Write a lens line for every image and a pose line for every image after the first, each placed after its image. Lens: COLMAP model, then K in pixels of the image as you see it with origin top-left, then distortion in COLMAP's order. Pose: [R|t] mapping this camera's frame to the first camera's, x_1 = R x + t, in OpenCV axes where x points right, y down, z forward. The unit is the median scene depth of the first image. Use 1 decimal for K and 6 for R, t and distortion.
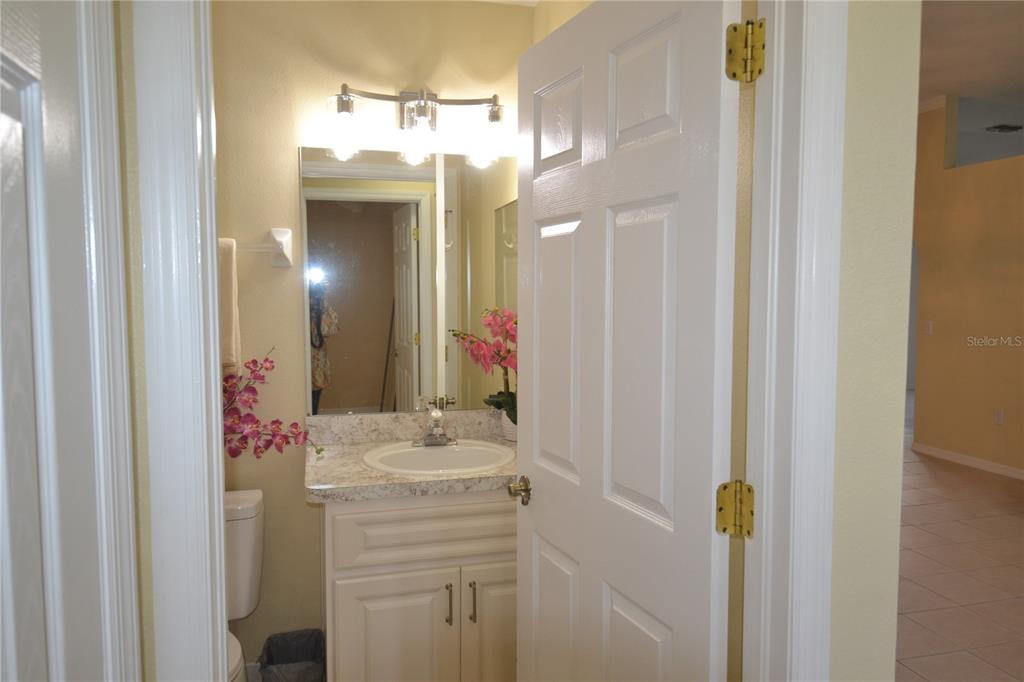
lens RADIAL K [[734.7, 0, 510.8], [0, 734.7, 336.6], [0, 0, 1]] dist [0.054789, -0.064373]
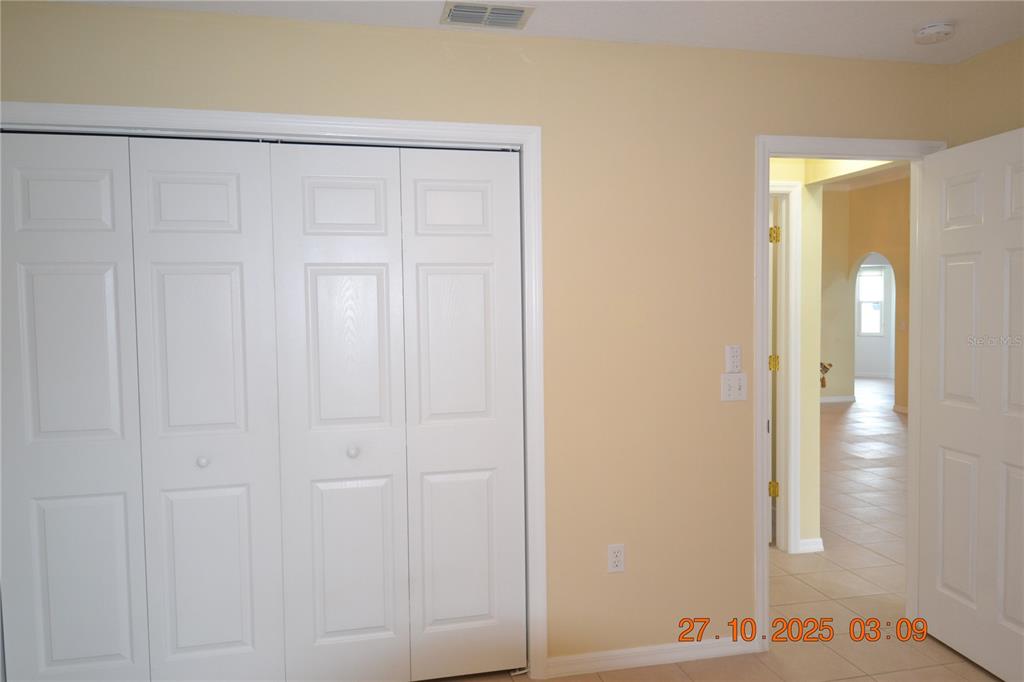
lens RADIAL K [[734.7, 0, 510.8], [0, 734.7, 336.6], [0, 0, 1]] dist [0.054789, -0.064373]
pose [[0.999544, -0.013003, -0.027251, -0.863416], [0.012782, 0.999884, -0.008295, 0.121317], [0.027356, 0.007943, 0.999594, -2.593934]]
